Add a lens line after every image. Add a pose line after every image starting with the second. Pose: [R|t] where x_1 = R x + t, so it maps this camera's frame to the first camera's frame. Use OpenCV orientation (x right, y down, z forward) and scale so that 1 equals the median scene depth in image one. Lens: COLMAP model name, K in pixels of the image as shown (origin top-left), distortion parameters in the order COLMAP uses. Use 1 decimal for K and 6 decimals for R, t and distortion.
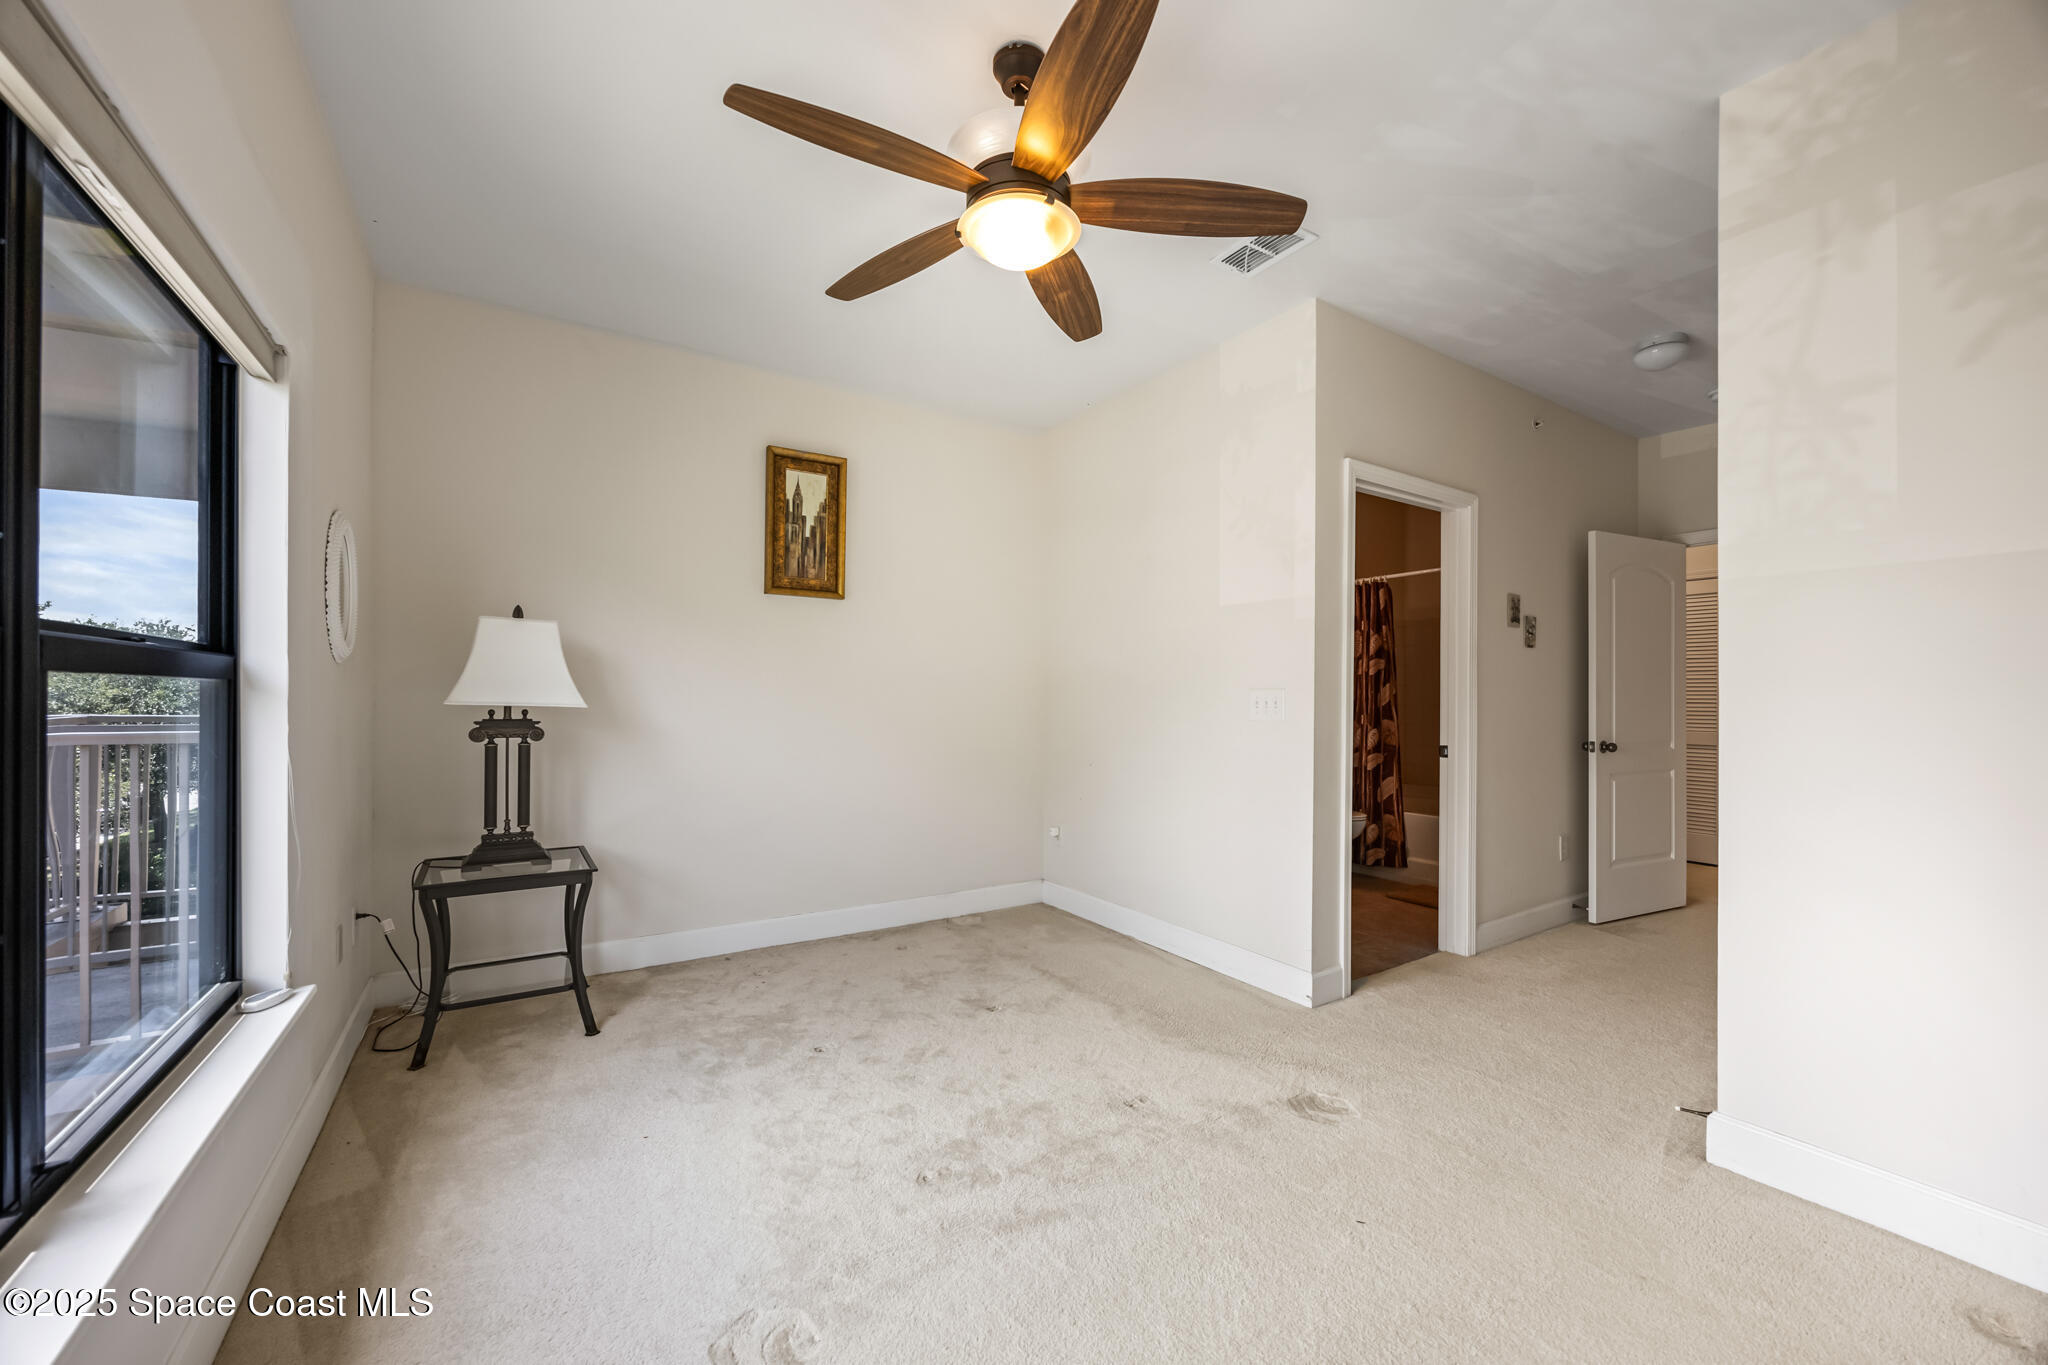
lens RADIAL K [[779.1, 0, 1018.6], [0, 779.1, 701.8], [0, 0, 1]] dist [-0.000069, -0.000014]
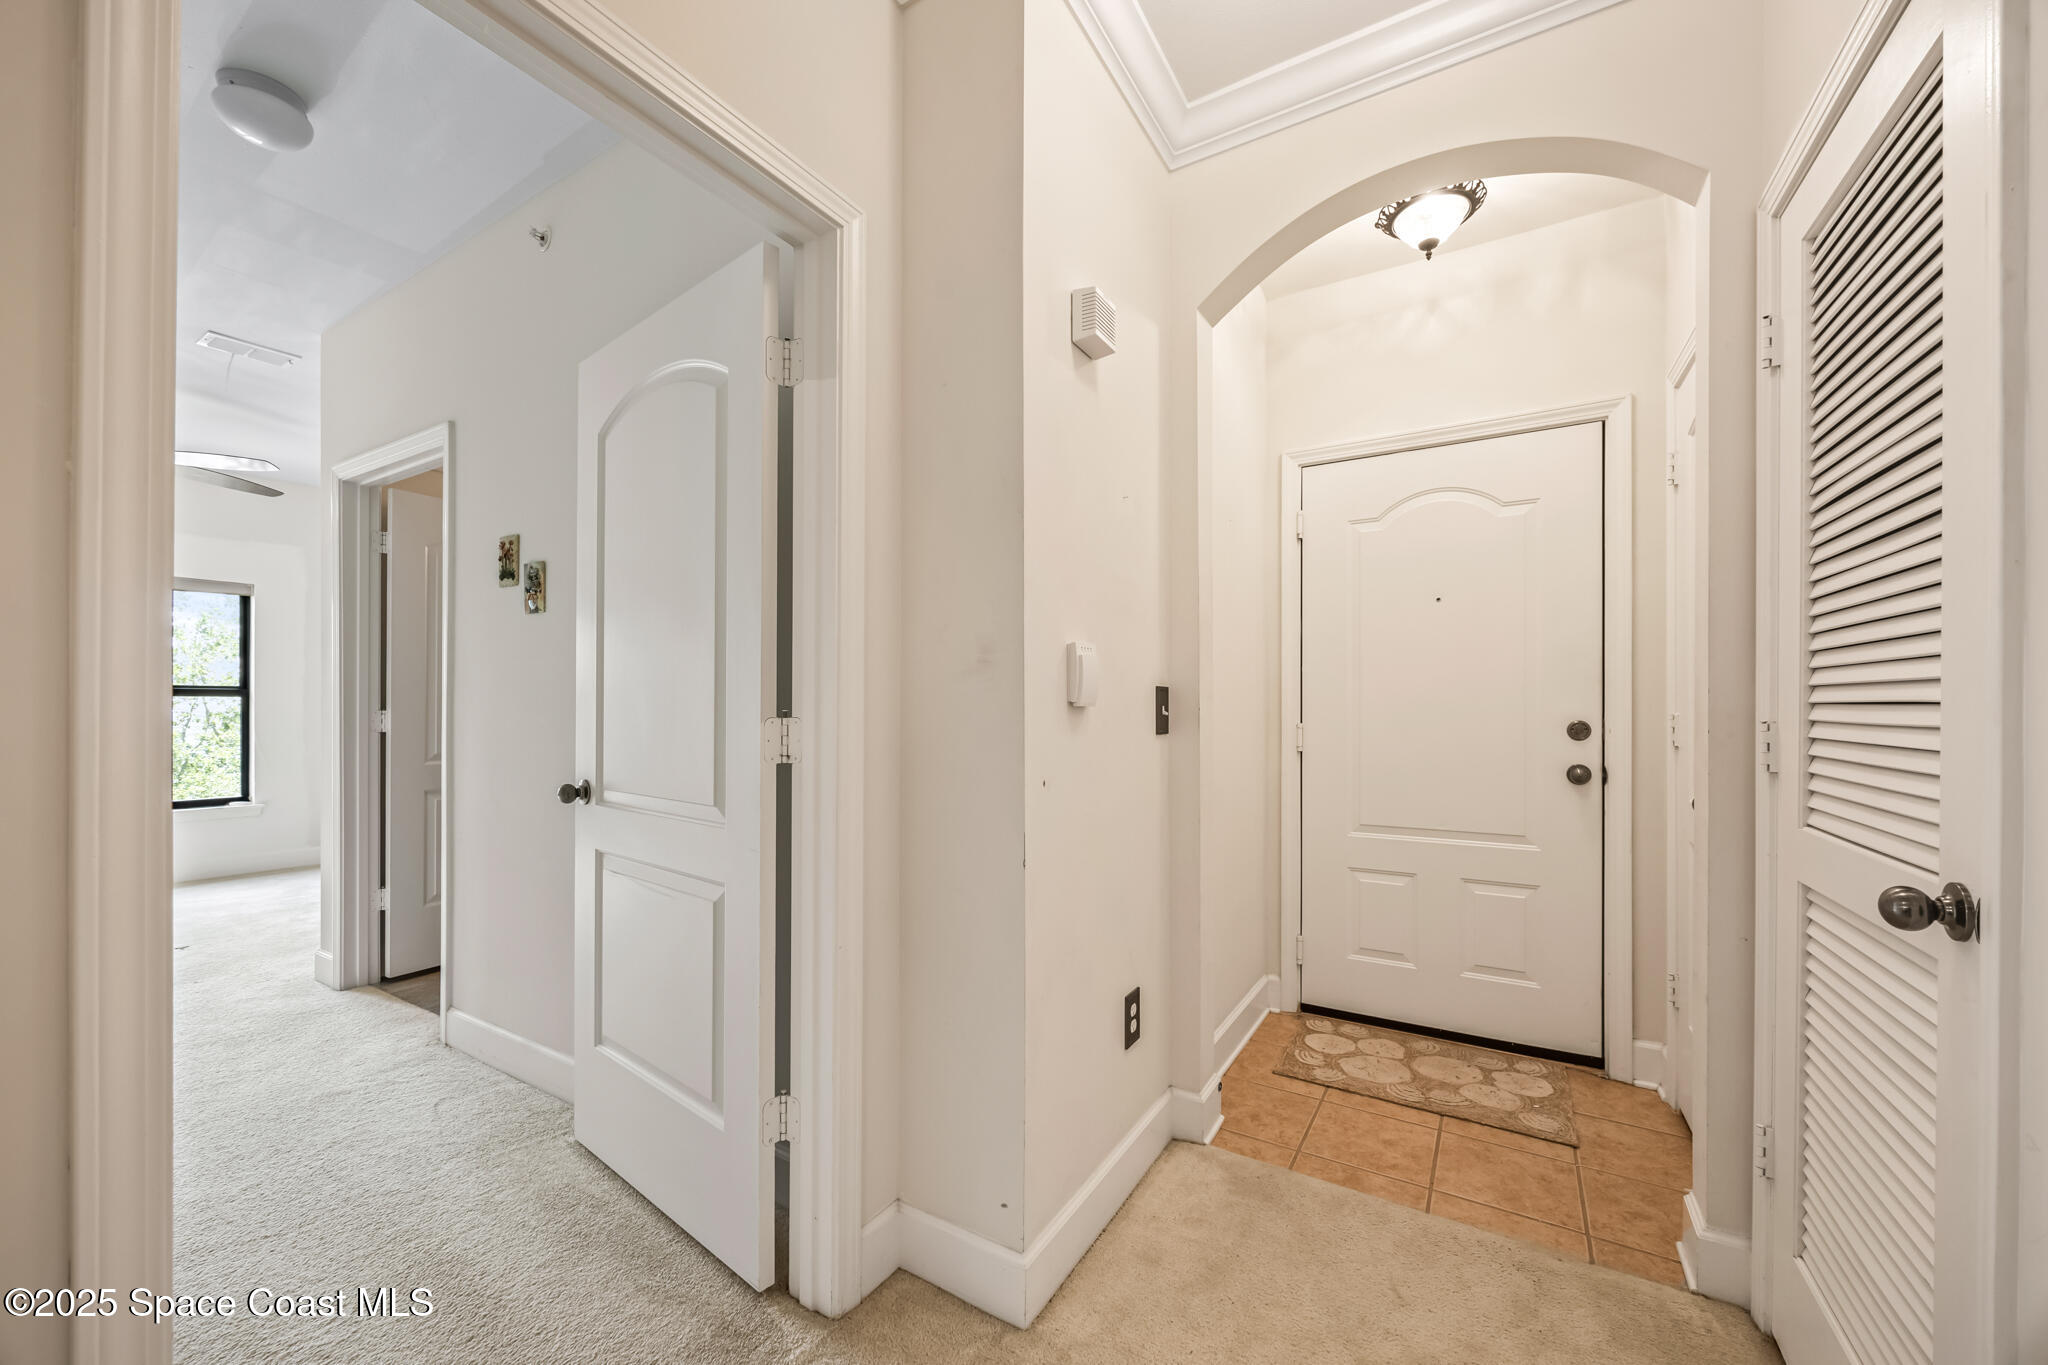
lens RADIAL K [[797.4, 0, 1027.9], [0, 797.4, 703.4], [0, 0, 1]] dist [-0.007852, 0.000110]
pose [[0.452552, -0.009341, -0.891689, 1.412962], [0.001792, 0.999953, -0.009566, 0.012209], [0.891736, 0.002732, 0.452547, 1.064465]]
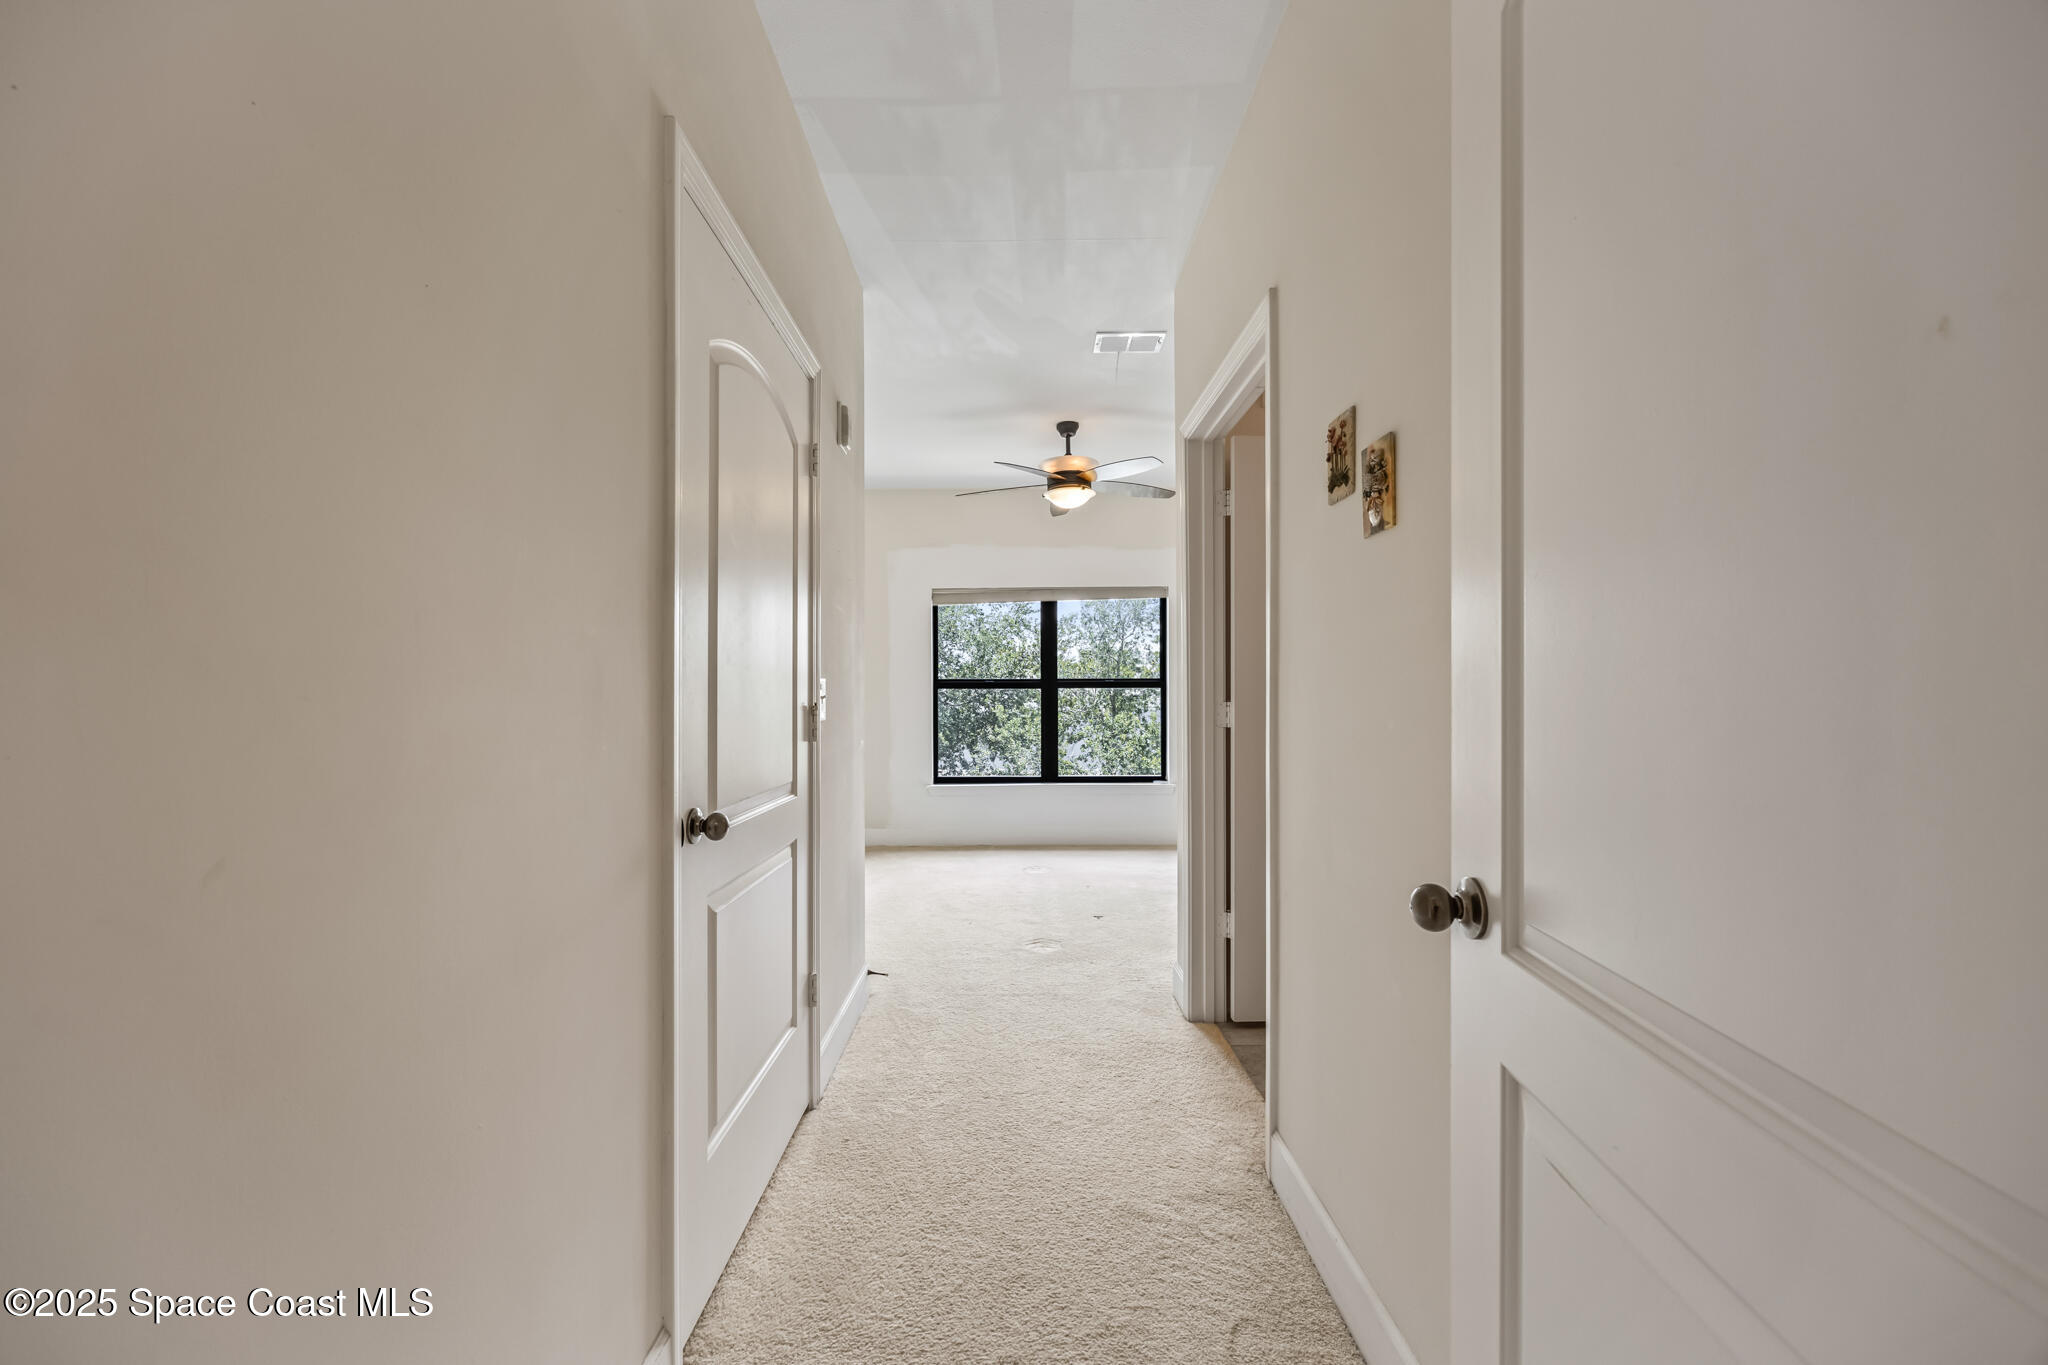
lens RADIAL K [[797.4, 0, 1027.9], [0, 797.4, 703.4], [0, 0, 1]] dist [-0.007852, 0.000110]
pose [[-0.513761, 0.005791, -0.857914, 1.049705], [0.004197, 0.999982, 0.004237, 0.007975], [0.857923, -0.001424, -0.513776, 1.048275]]
